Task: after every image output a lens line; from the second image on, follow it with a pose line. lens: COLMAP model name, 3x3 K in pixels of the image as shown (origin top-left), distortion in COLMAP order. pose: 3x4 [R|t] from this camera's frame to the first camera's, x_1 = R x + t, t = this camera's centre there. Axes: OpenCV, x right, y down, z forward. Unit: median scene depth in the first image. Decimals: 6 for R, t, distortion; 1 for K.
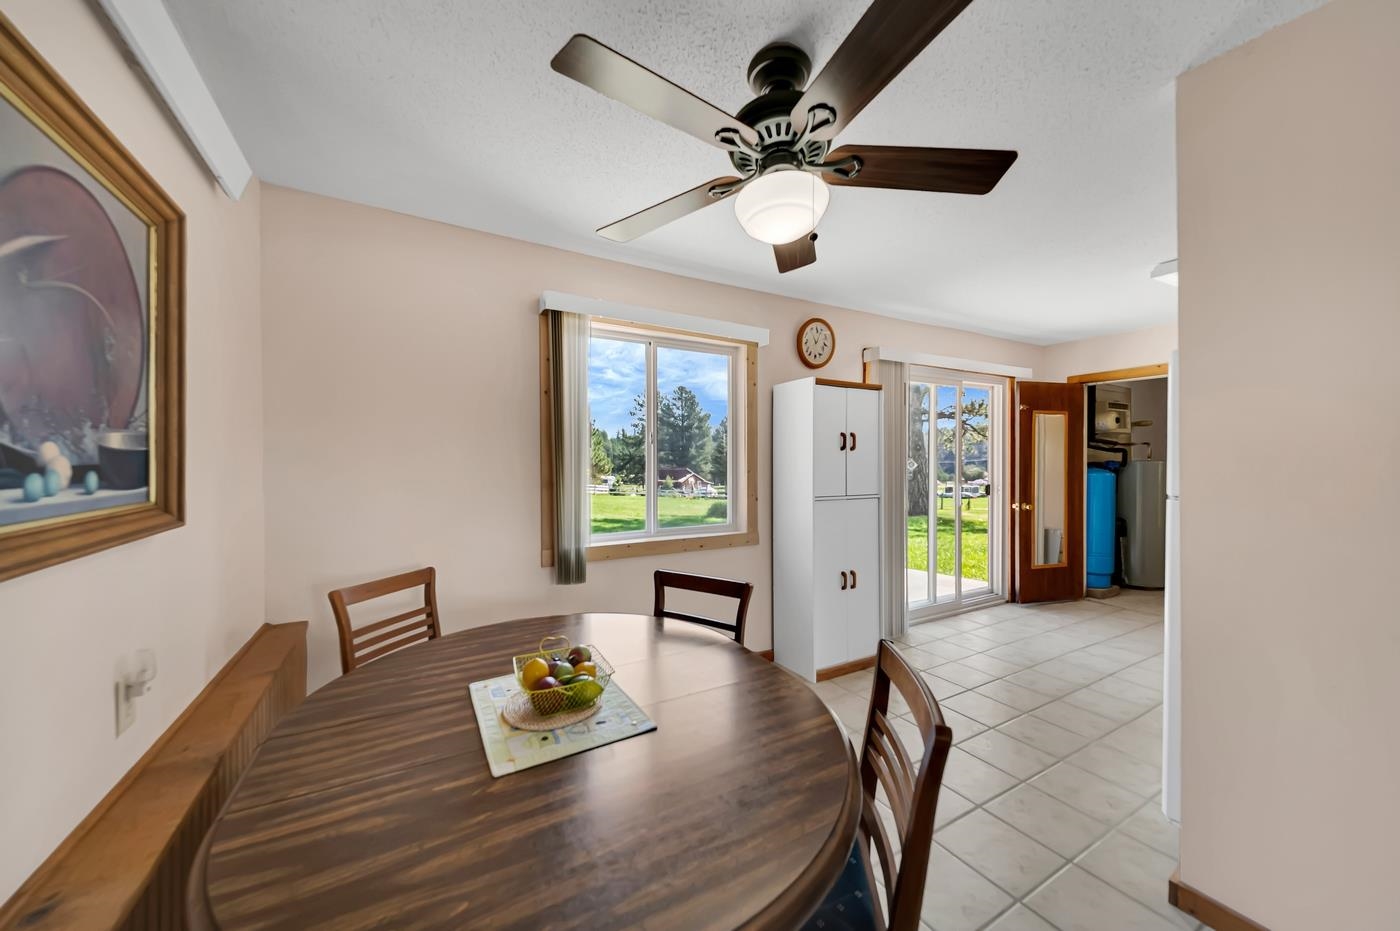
lens RADIAL K [[488.1, 0, 693.8], [0, 488.1, 462.1], [0, 0, 1]] dist [0.000182, -0.000099]
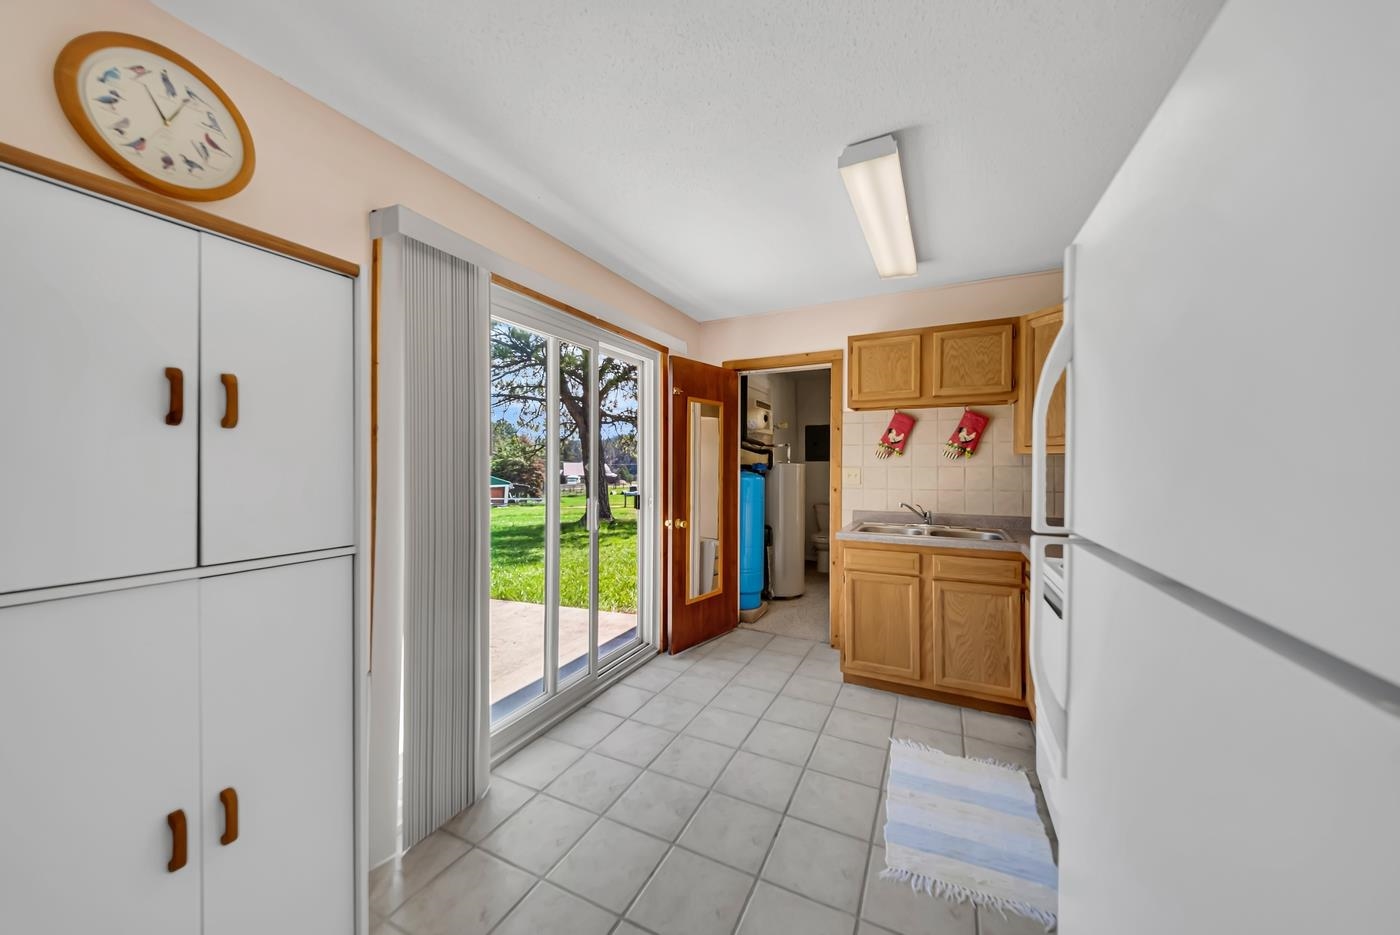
lens RADIAL K [[488.1, 0, 693.8], [0, 488.1, 464.1], [0, 0, 1]] dist [0.000182, -0.000099]
pose [[0.821180, 0.002249, 0.570664, 0.260711], [-0.002123, 0.999997, -0.000886, 0.000296], [-0.570665, -0.000484, 0.821183, 0.358904]]
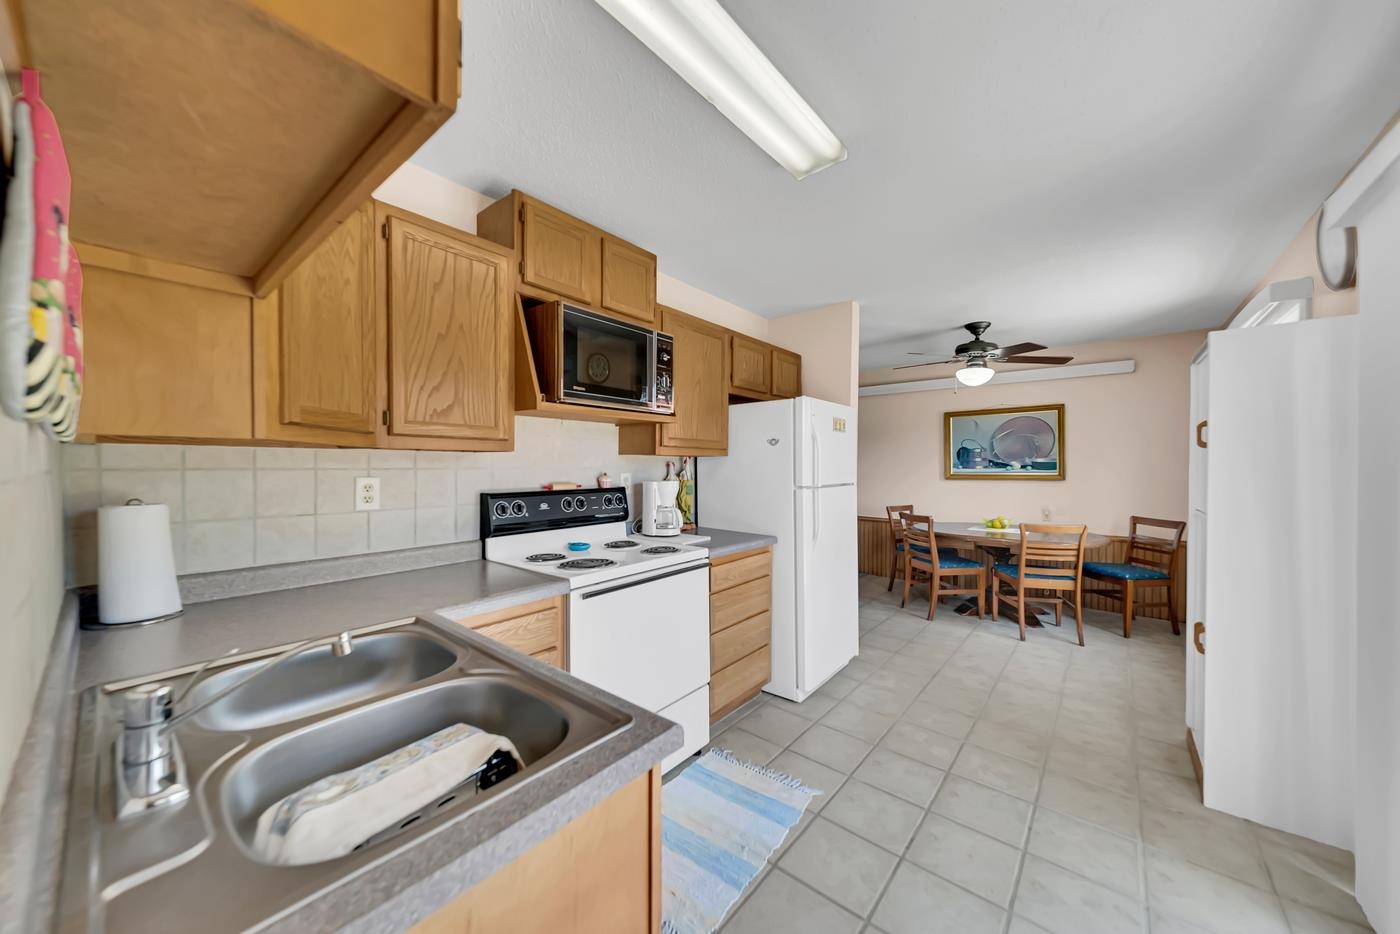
lens RADIAL K [[488.1, 0, 693.8], [0, 488.1, 463.6], [0, 0, 1]] dist [0.000182, -0.000099]
pose [[-0.931702, 0.000579, -0.363222, 0.837463], [0.001005, 0.999999, -0.000983, -0.001637], [0.363221, -0.001281, -0.931702, 0.937866]]
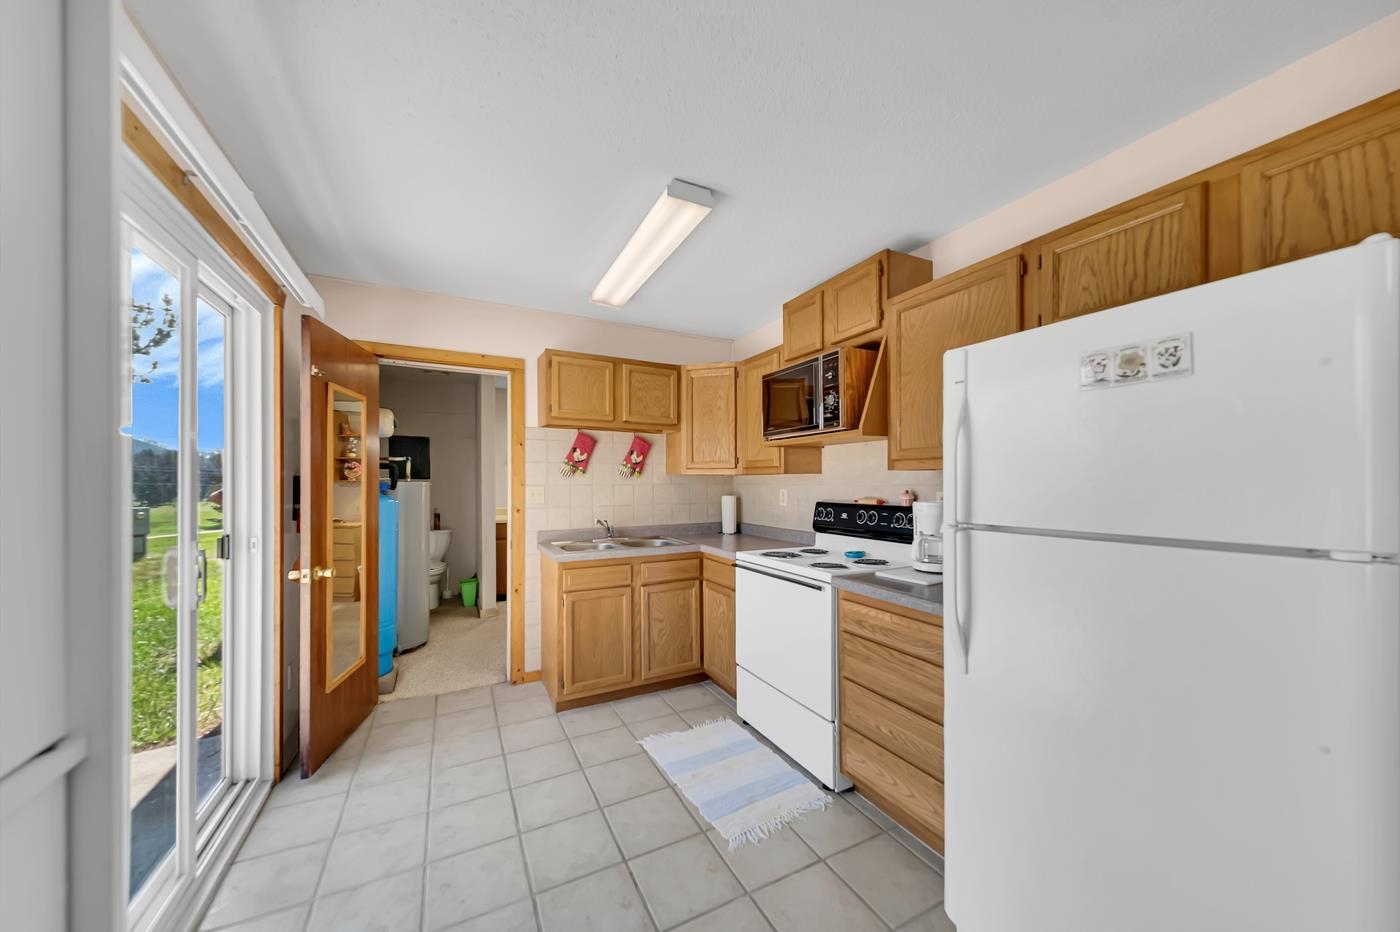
lens RADIAL K [[493.2, 0, 702.2], [0, 493.2, 481.1], [0, 0, 1]] dist [0.020496, -0.000100]
pose [[0.013038, 0.005874, 0.999898, 0.169713], [0.000763, 0.999982, -0.005885, 0.001336], [-0.999915, 0.000840, 0.013033, 0.587372]]
